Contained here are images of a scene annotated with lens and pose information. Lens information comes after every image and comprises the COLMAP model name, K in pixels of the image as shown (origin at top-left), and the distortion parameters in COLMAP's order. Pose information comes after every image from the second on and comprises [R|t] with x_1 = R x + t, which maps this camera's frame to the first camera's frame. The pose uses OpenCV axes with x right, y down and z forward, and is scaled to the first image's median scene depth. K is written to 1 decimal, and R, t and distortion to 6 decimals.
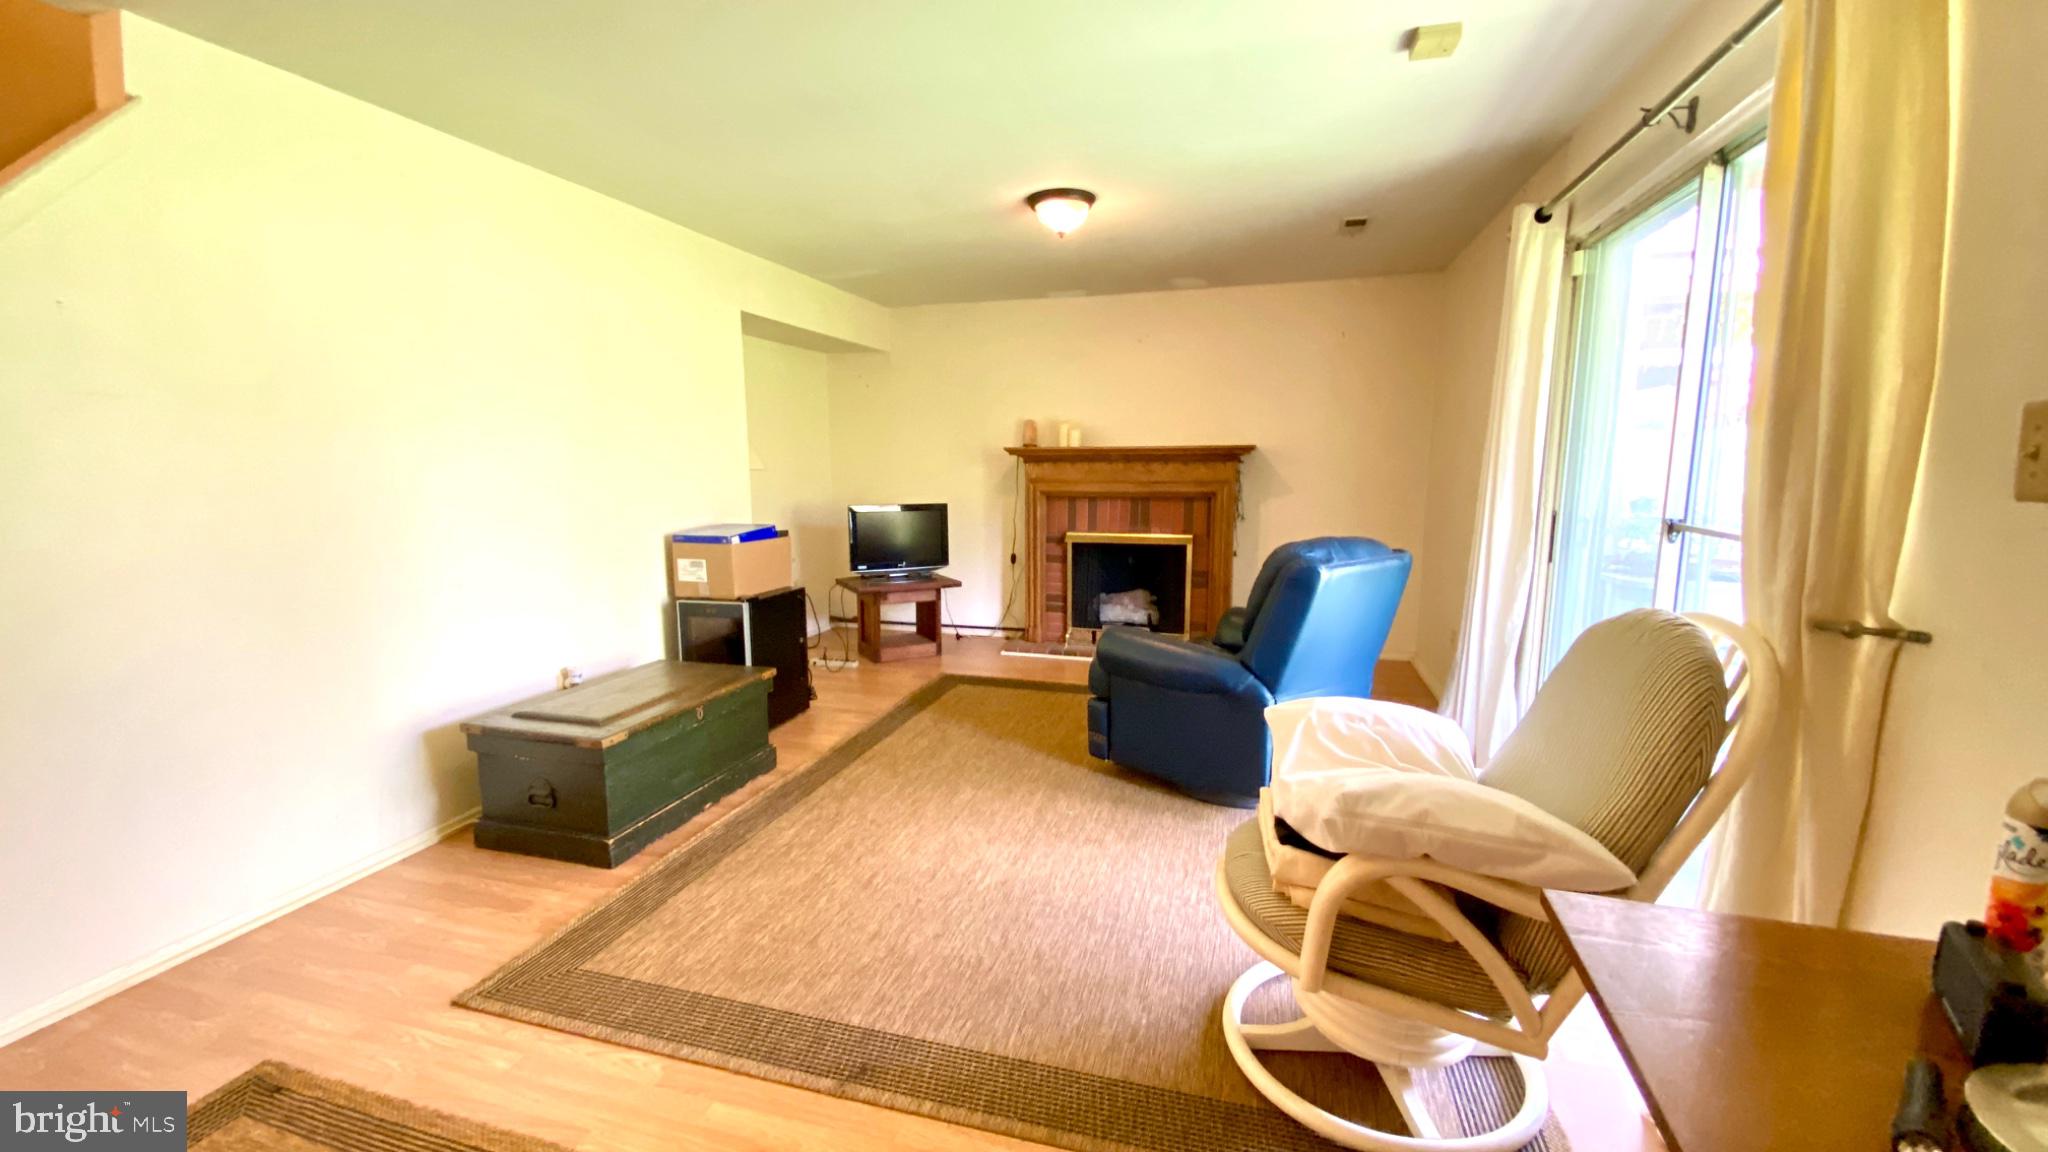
lens RADIAL K [[827.1, 0, 1027.0], [0, 827.1, 585.1], [0, 0, 1]] dist [0.042247, -0.051361]
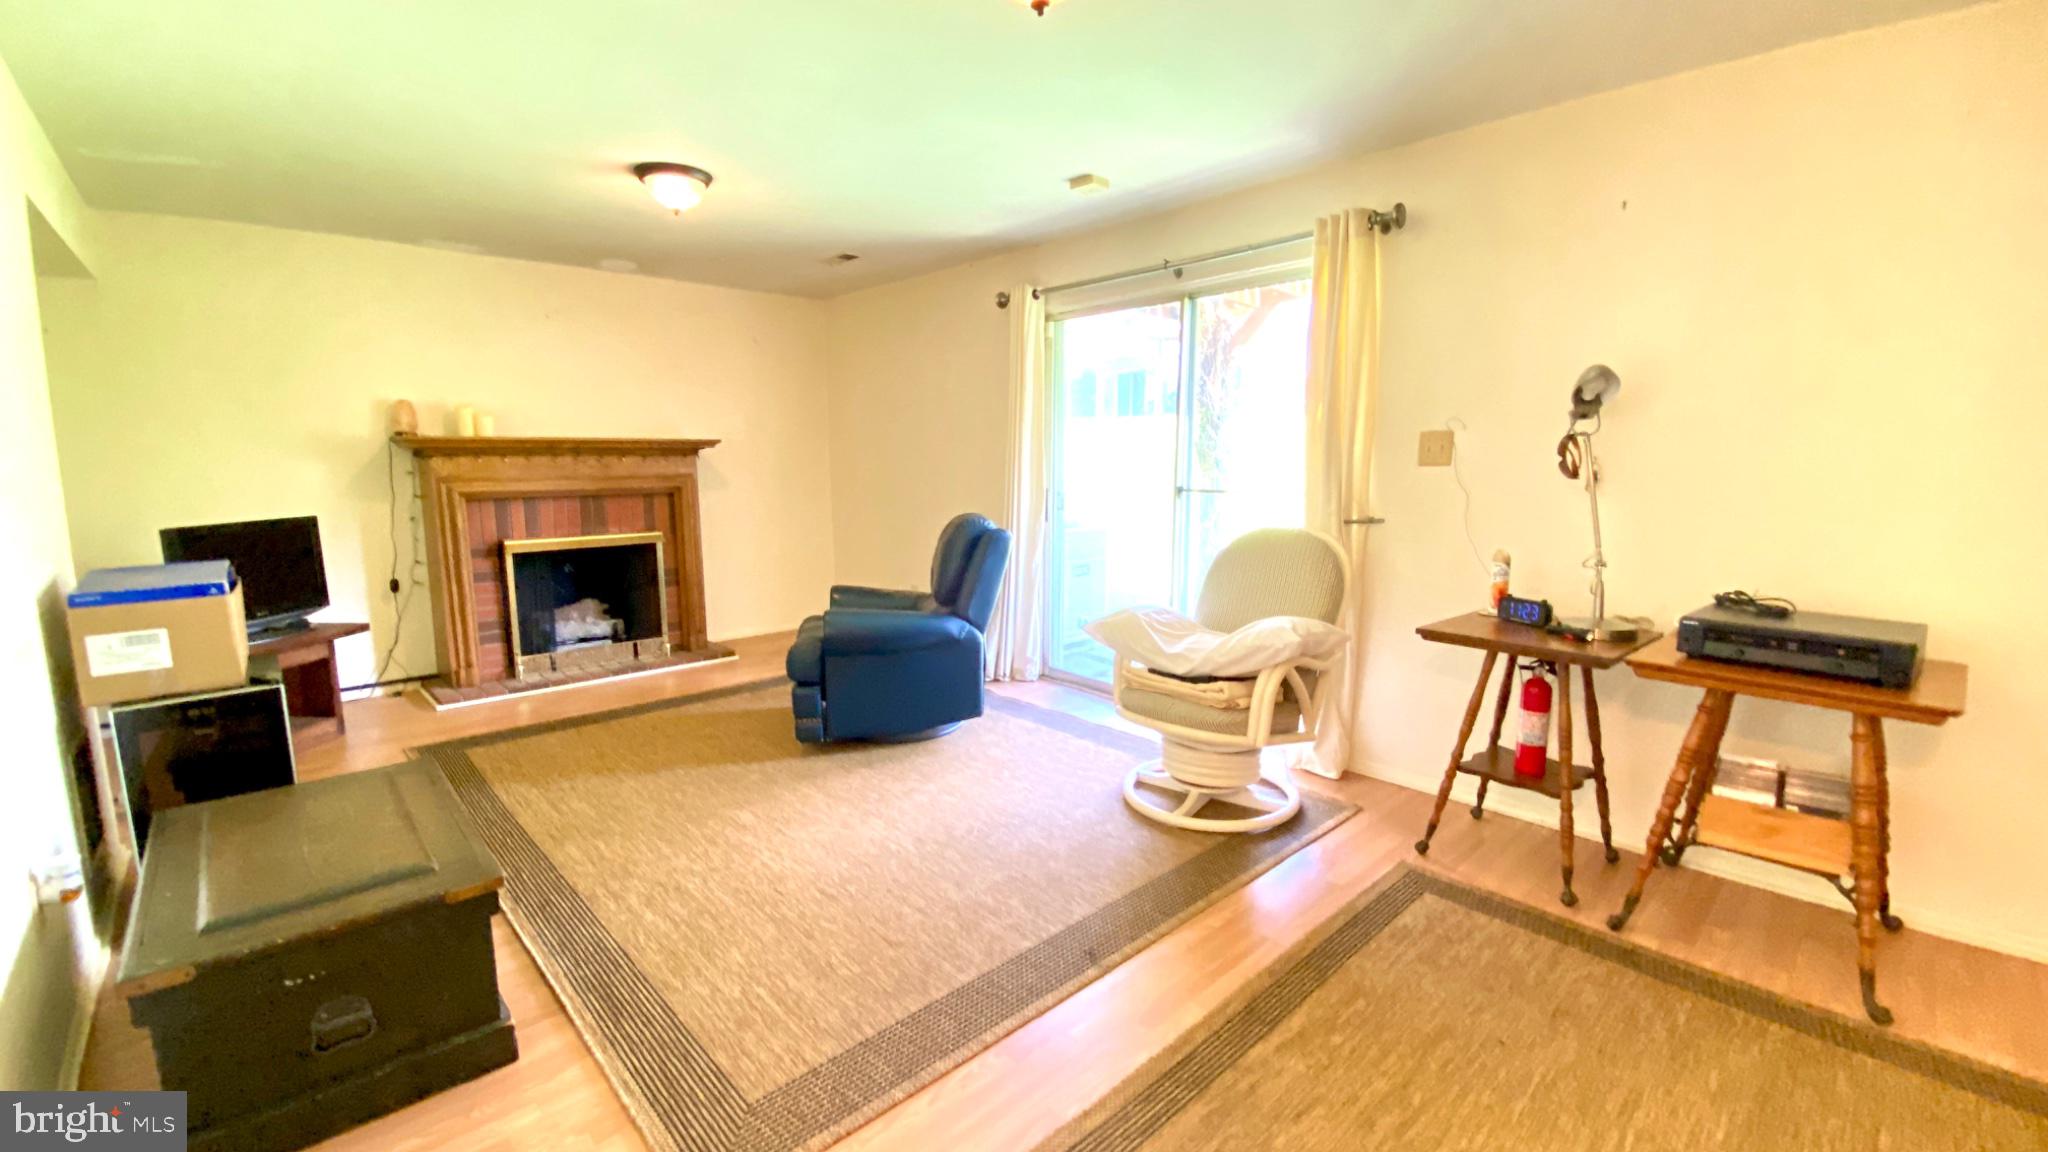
lens RADIAL K [[841.7, 0, 1020.7], [0, 841.7, 573.4], [0, 0, 1]] dist [0.078241, -0.055422]
pose [[0.516681, -0.121184, 0.847558, -0.485665], [0.129996, 0.989559, 0.062239, -0.023237], [-0.846251, 0.078022, 0.527040, 0.151187]]
